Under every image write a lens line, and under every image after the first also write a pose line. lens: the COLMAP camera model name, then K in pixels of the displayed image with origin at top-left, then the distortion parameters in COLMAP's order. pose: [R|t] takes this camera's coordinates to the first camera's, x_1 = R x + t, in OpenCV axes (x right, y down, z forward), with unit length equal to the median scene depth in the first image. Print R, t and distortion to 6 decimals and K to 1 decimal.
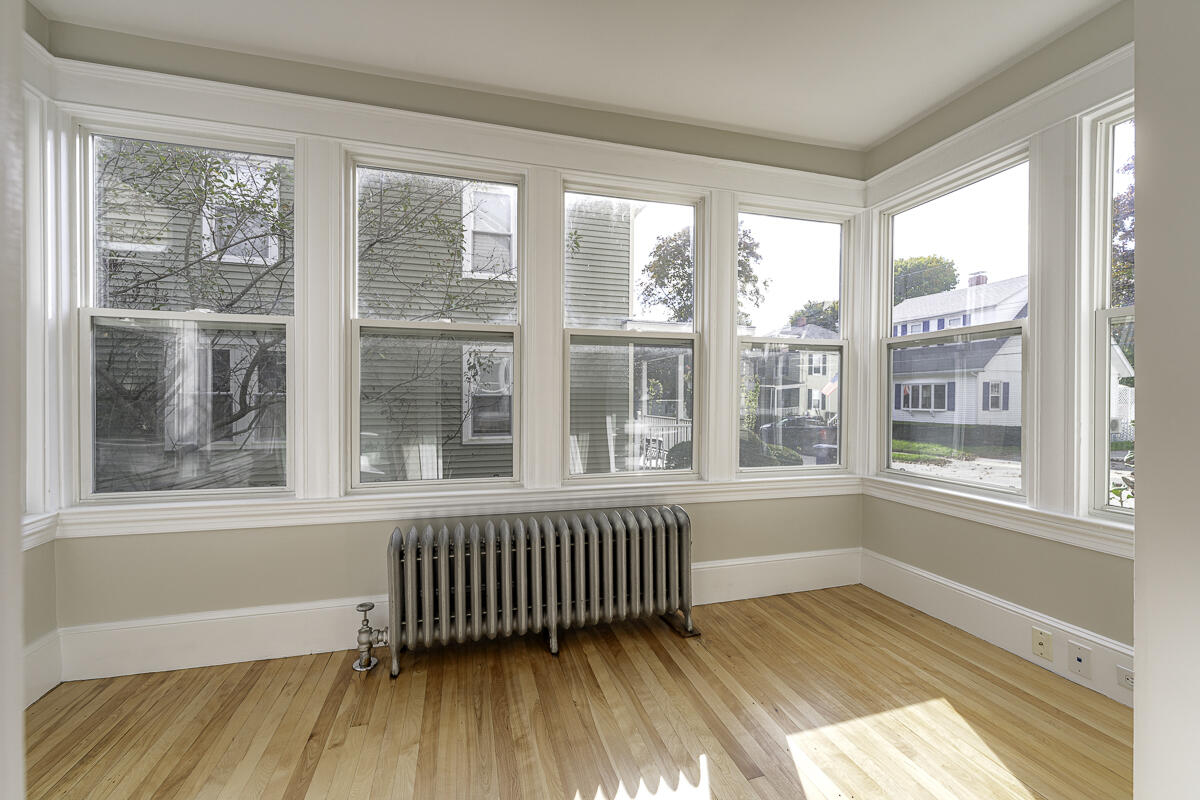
lens RADIAL K [[493.1, 0, 600.0], [0, 493.1, 400.0], [0, 0, 1]] dist [0.010883, -0.000018]
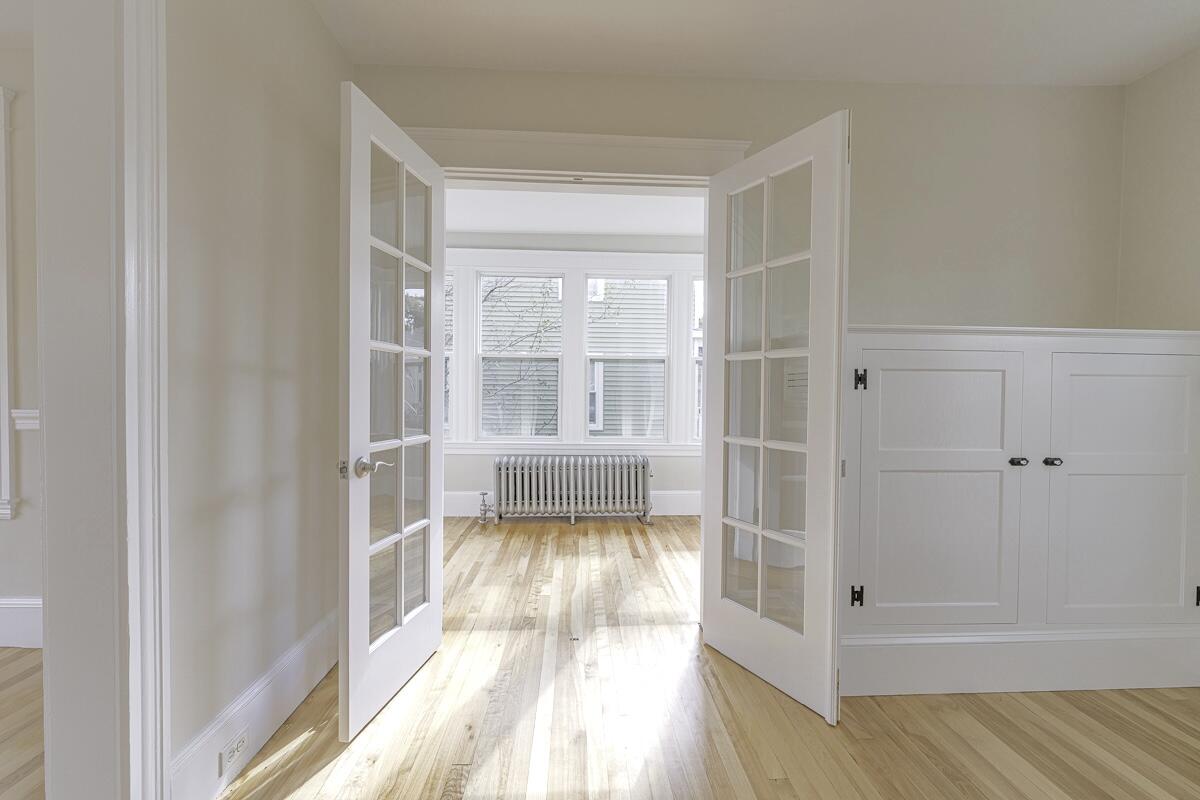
lens RADIAL K [[490.1, 0, 600.0], [0, 490.1, 400.0], [0, 0, 1]] dist [-0.000615, -0.000149]
pose [[0.975234, 0.011450, -0.220879, 0.440510], [-0.010051, 0.999922, 0.007456, 0.004857], [0.220947, -0.005051, 0.975273, -0.869277]]
